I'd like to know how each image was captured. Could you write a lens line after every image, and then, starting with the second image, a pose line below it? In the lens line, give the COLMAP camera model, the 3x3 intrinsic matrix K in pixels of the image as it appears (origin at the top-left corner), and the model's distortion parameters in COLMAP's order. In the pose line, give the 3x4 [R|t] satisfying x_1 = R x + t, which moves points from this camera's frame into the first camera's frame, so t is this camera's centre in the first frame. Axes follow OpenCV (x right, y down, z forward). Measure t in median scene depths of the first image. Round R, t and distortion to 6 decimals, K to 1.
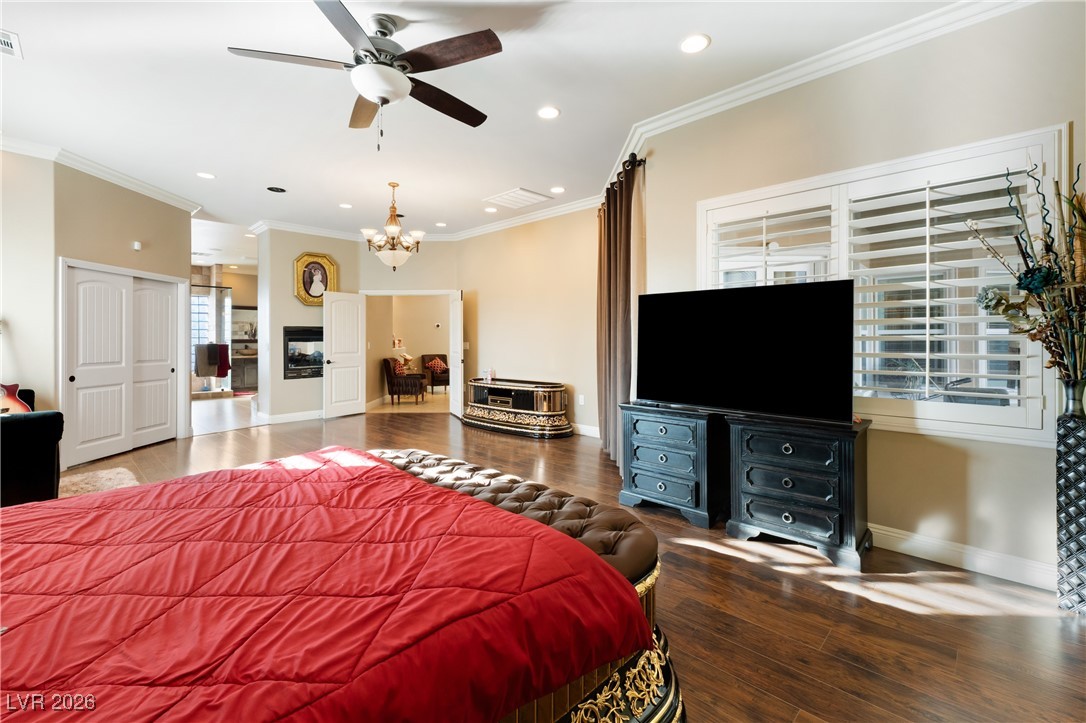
lens RADIAL K [[461.4, 0, 546.9], [0, 461.4, 343.0], [0, 0, 1]] dist [0.010218, -0.000705]
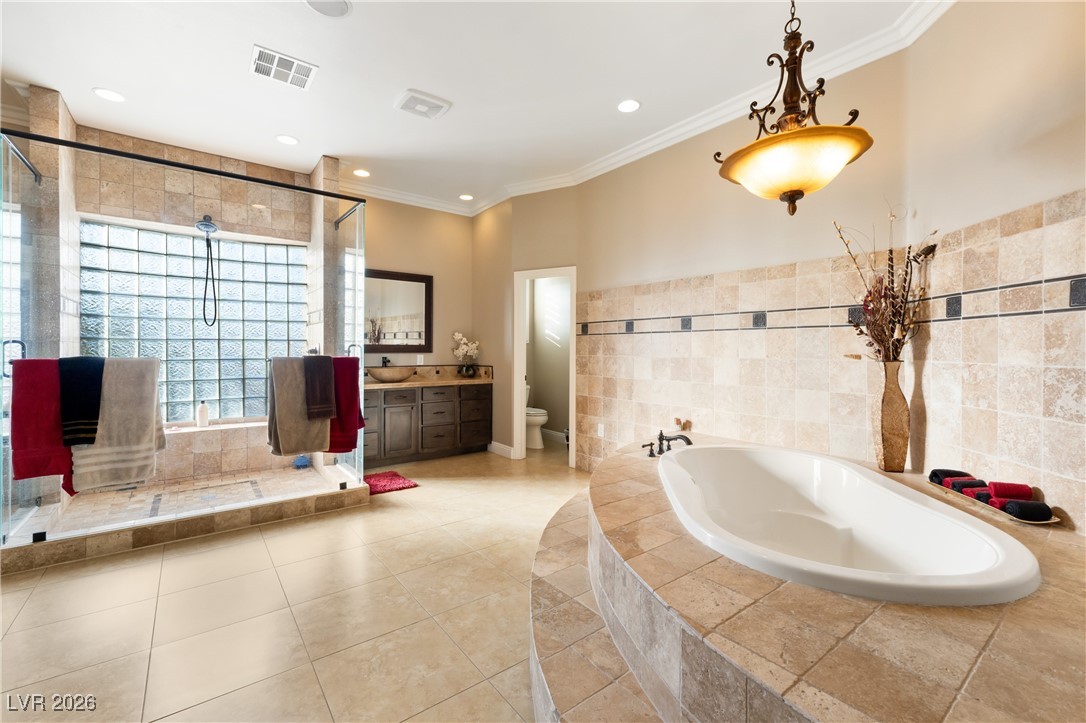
lens RADIAL K [[461.4, 0, 546.0], [0, 461.4, 352.1], [0, 0, 1]] dist [0.010218, -0.000705]
pose [[0.987290, 0.003672, -0.158888, -0.482406], [-0.003700, 0.999993, 0.000119, -0.002035], [0.158887, 0.000470, 0.987297, 0.664941]]
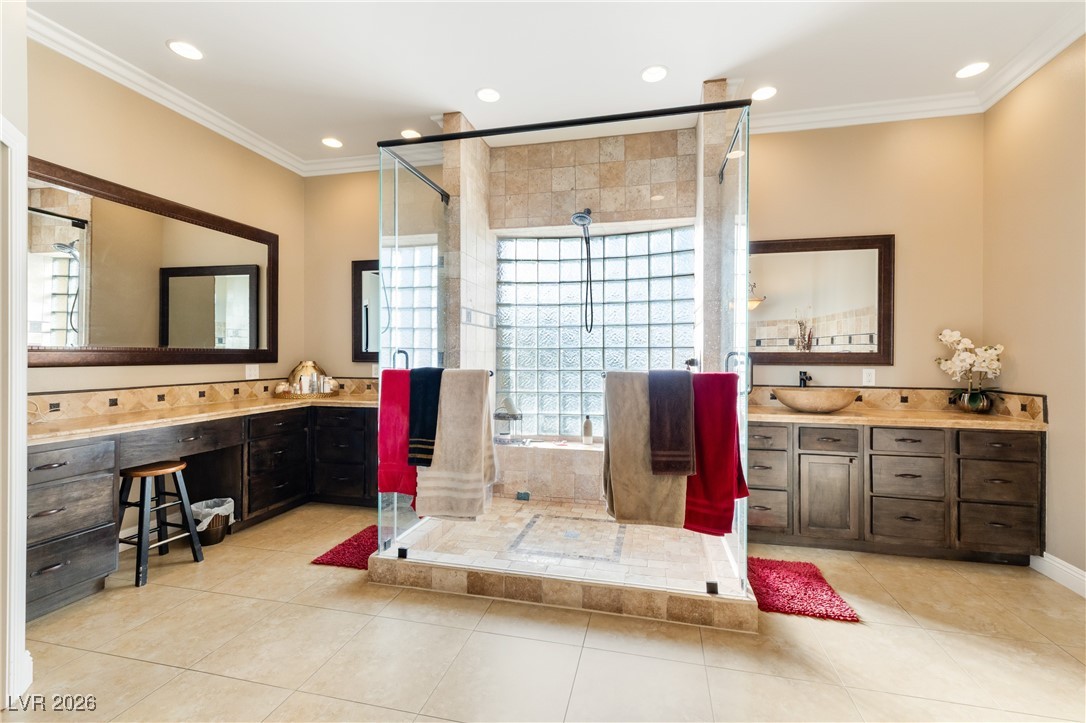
lens RADIAL K [[461.4, 0, 550.7], [0, 461.4, 355.0], [0, 0, 1]] dist [0.010218, -0.000705]
pose [[0.506752, -0.000794, -0.862092, -0.544502], [-0.009342, 0.999936, -0.006412, -0.003915], [0.862041, 0.011303, 0.506712, 0.814270]]
